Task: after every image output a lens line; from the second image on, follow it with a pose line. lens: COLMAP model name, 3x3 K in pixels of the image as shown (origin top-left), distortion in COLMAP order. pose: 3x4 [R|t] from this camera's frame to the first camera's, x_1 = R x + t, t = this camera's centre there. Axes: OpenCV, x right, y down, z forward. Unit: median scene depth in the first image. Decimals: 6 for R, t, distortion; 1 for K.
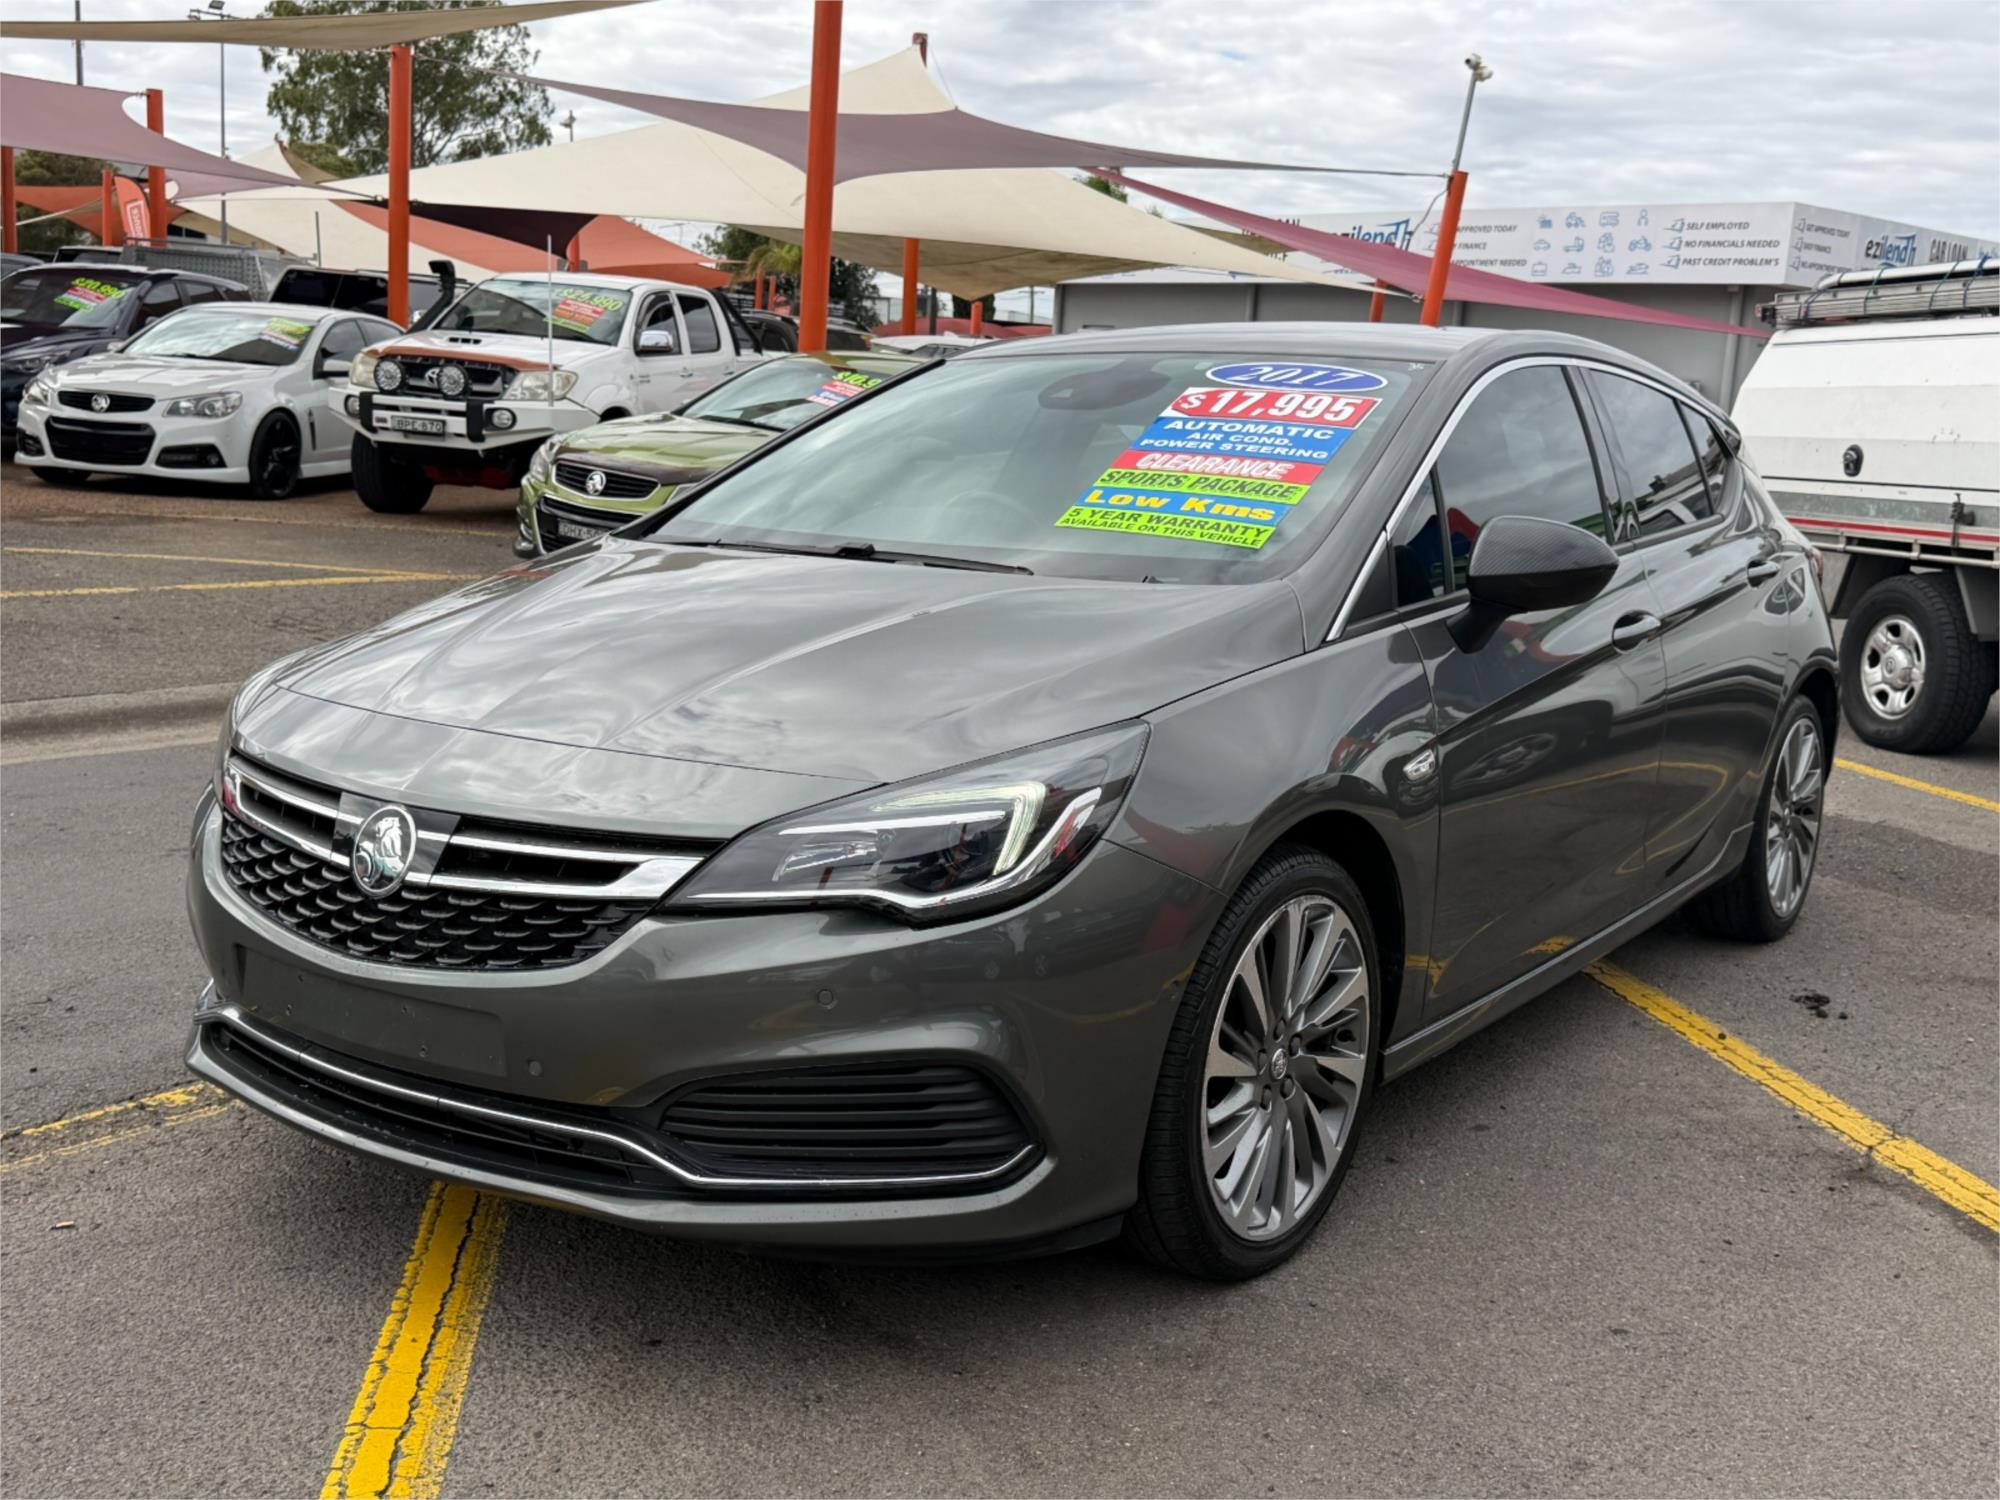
lens RADIAL K [[1403.2, 0, 998.6], [0, 1403.2, 730.6], [0, 0, 1]] dist [0.007774, -0.011080]
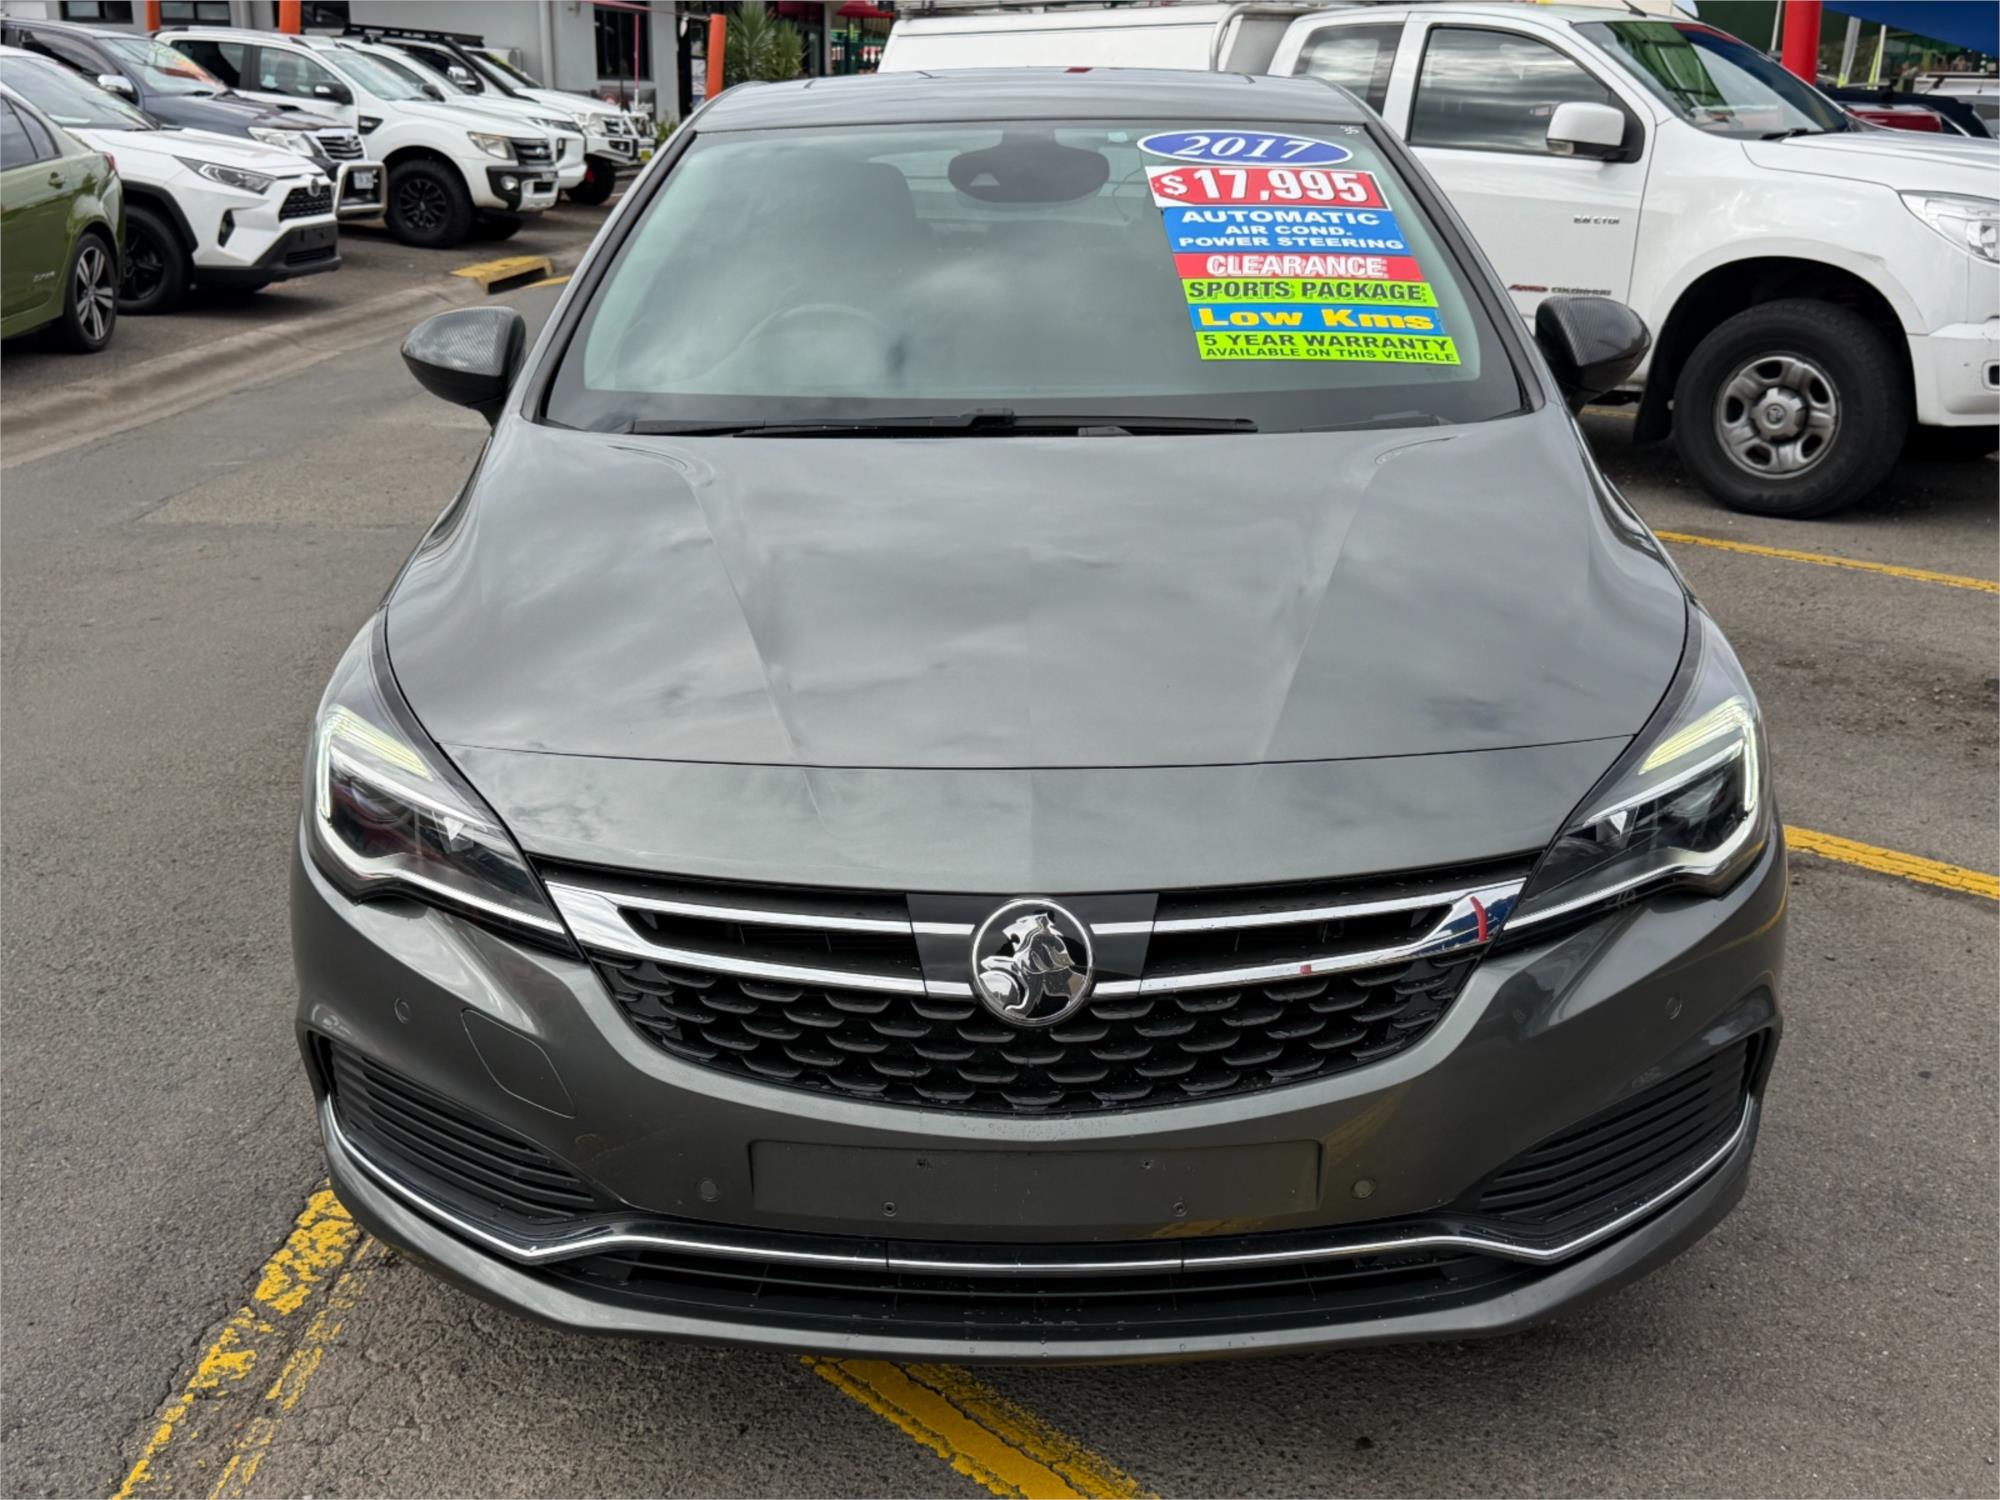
lens RADIAL K [[1529.8, 0, 997.5], [0, 1529.8, 751.8], [0, 0, 1]] dist [-0.013139, -0.008145]
pose [[0.904178, -0.200111, 0.377384, -0.589353], [0.141282, 0.973854, 0.177896, -0.127137], [-0.403116, -0.107532, 0.908809, 0.267126]]
